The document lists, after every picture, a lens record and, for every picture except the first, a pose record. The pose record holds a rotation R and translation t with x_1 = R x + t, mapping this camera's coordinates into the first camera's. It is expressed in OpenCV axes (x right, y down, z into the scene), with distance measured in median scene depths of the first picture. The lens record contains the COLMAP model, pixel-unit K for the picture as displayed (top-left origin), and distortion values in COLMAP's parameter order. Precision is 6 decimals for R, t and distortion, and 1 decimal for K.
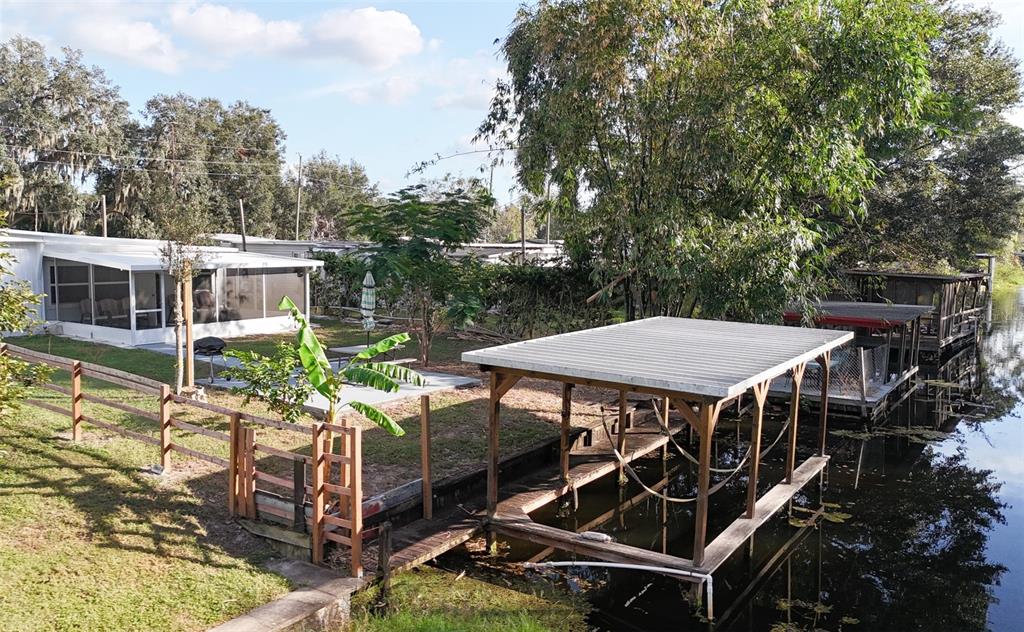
lens RADIAL K [[835.9, 0, 463.4], [0, 835.9, 304.6], [0, 0, 1]] dist [0.084624, -0.127694]
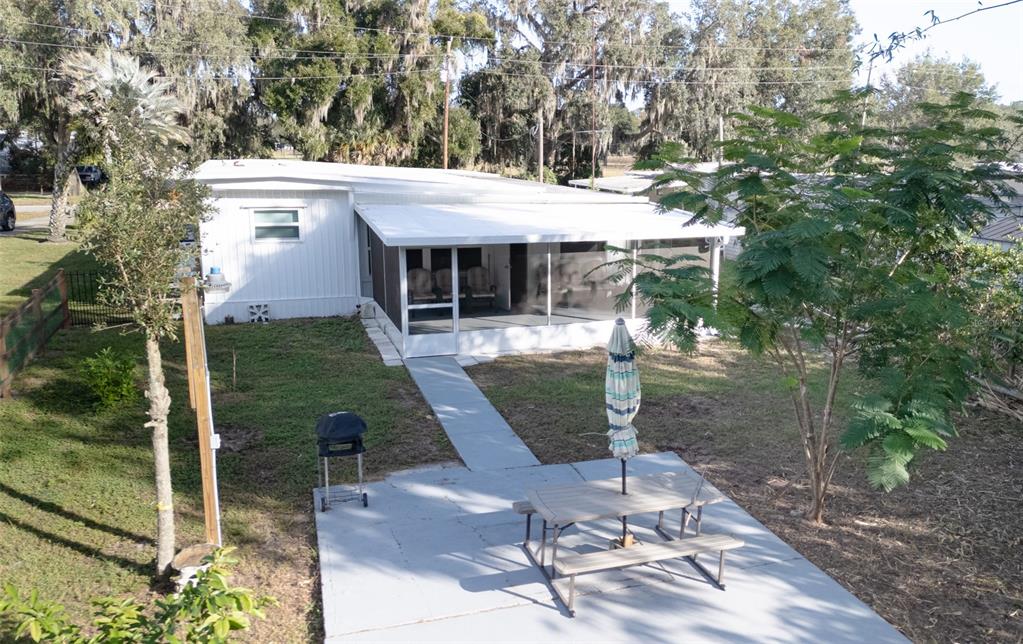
lens RADIAL K [[844.6, 0, 563.4], [0, 844.6, 334.4], [0, 0, 1]] dist [0.057118, -0.042908]
pose [[0.840697, 0.117158, -0.528680, 0.074042], [-0.045792, 0.988199, 0.146172, -0.087052], [0.539566, -0.098676, 0.836141, 0.621677]]
